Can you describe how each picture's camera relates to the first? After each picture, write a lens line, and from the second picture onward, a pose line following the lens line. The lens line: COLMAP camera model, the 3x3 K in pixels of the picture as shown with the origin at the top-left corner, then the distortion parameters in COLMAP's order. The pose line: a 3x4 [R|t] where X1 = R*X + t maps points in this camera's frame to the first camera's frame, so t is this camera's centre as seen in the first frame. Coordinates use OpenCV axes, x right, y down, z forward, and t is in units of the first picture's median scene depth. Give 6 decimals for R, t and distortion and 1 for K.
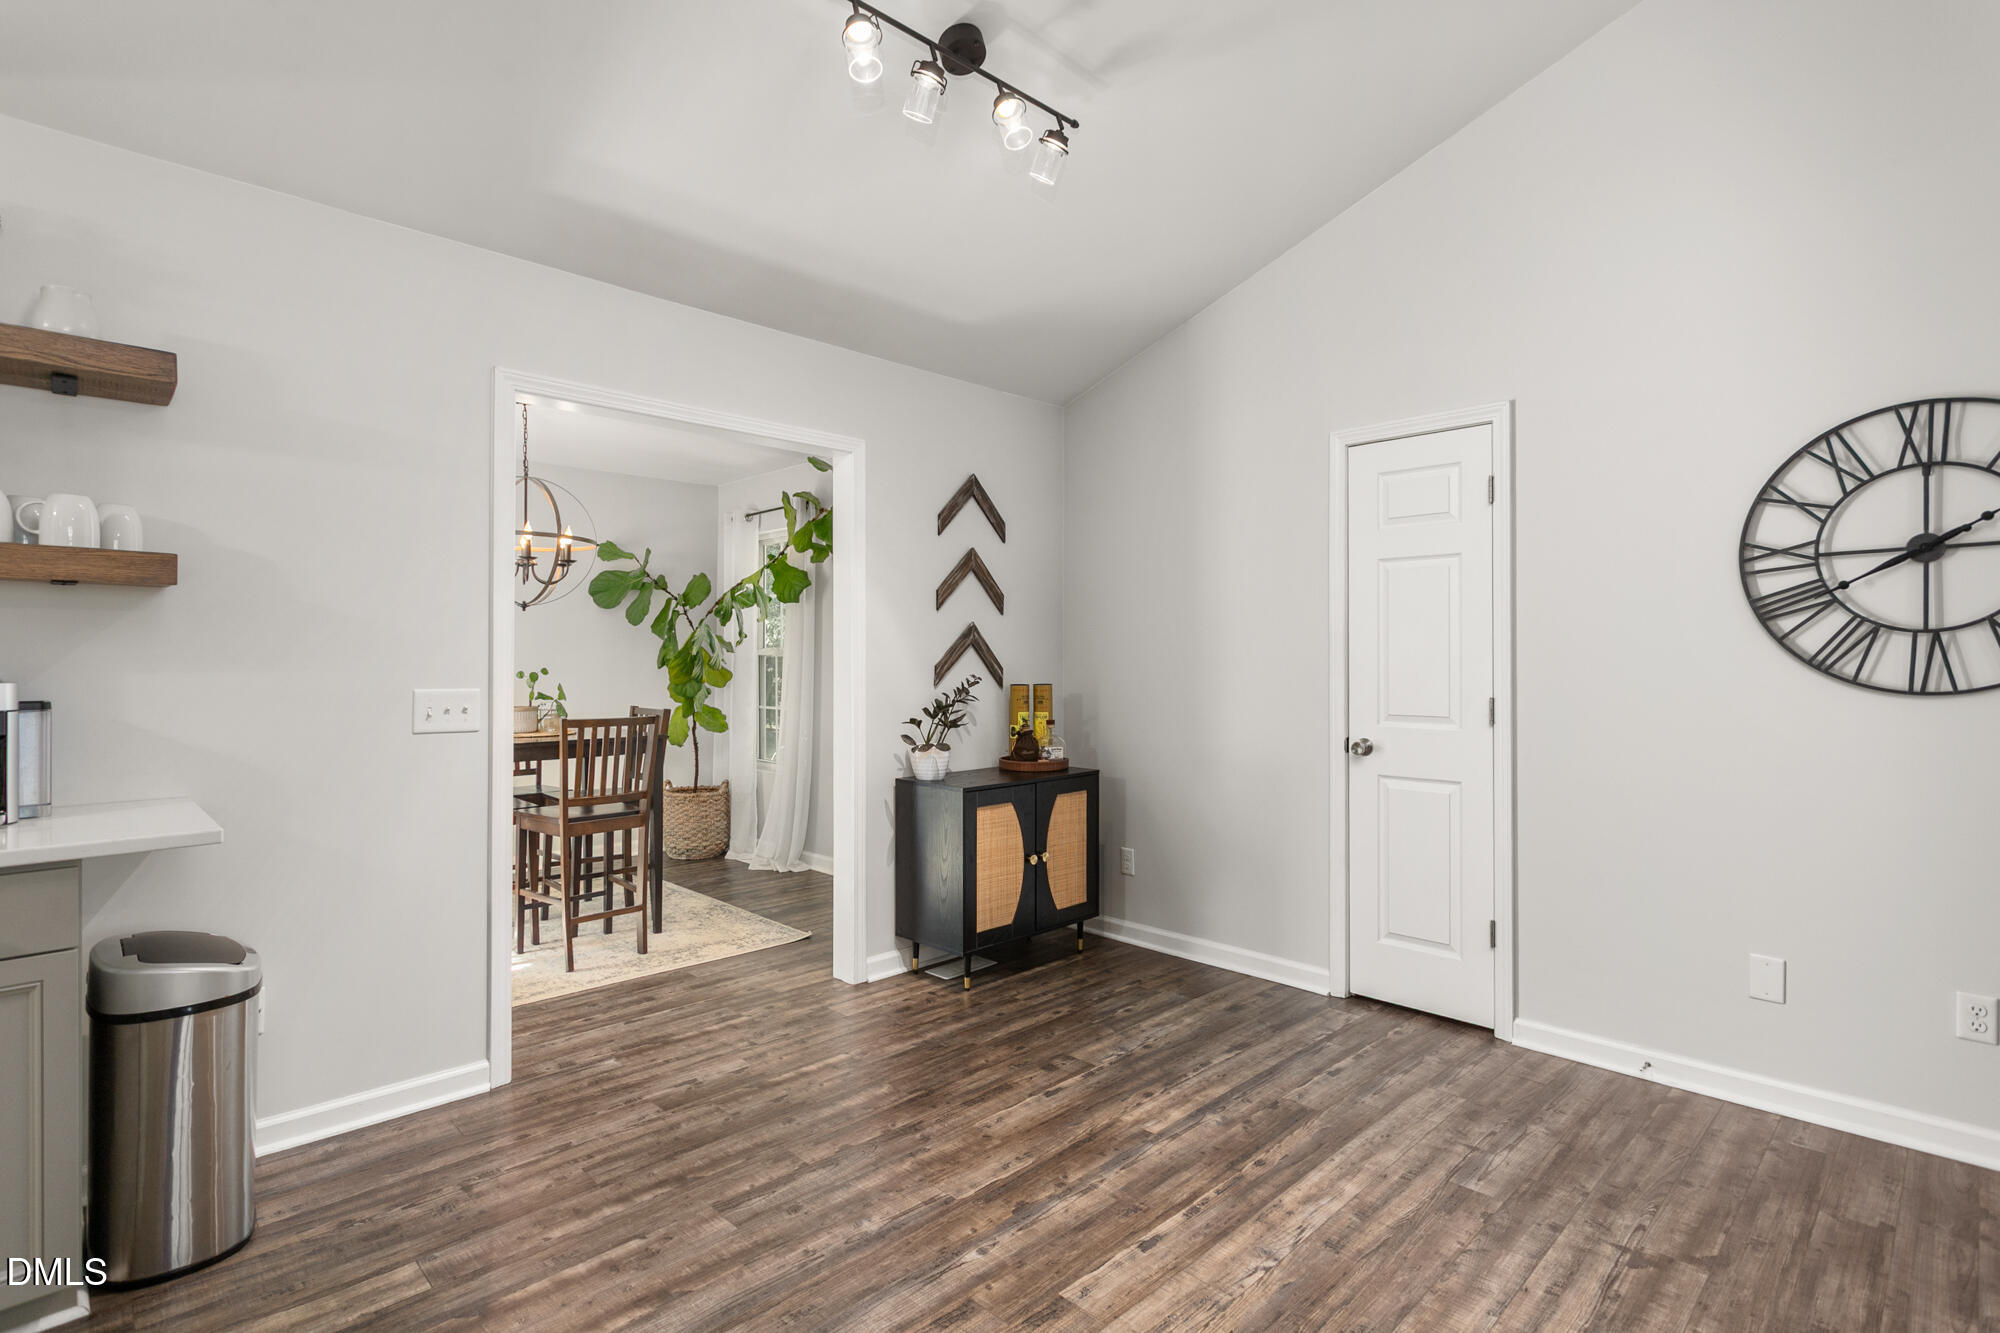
lens RADIAL K [[970.8, 0, 1004.8], [0, 970.8, 656.5], [0, 0, 1]] dist [0.003375, -0.000122]
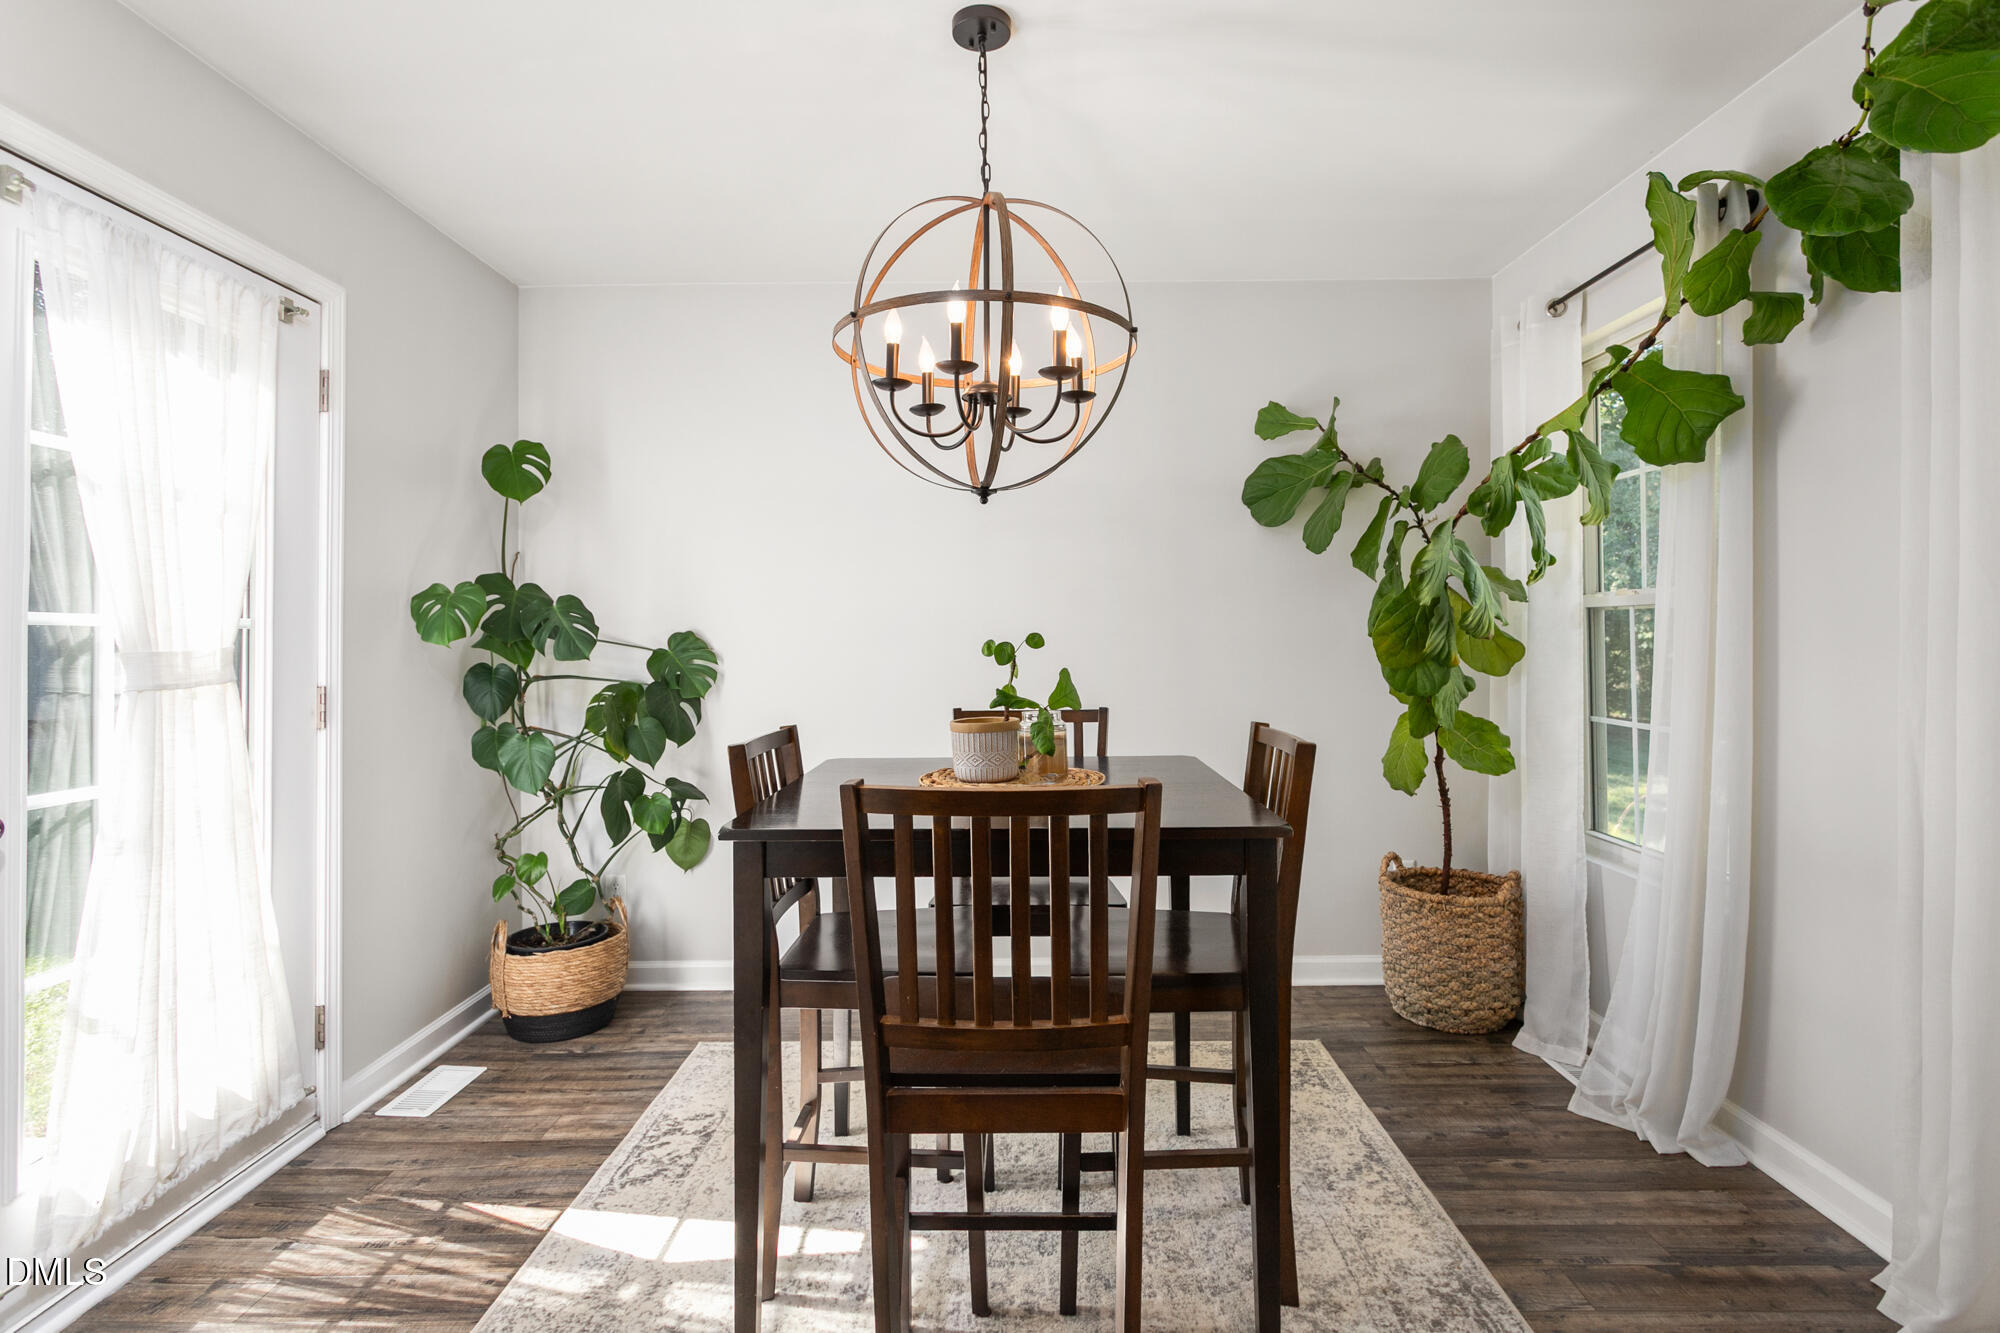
lens RADIAL K [[970.8, 0, 1005.9], [0, 970.8, 625.2], [0, 0, 1]] dist [0.003375, -0.000122]
pose [[0.702111, -0.014788, -0.711914, -0.128918], [0.012221, 0.999887, -0.008717, 0.008848], [0.711963, -0.002580, 0.702212, 0.519321]]
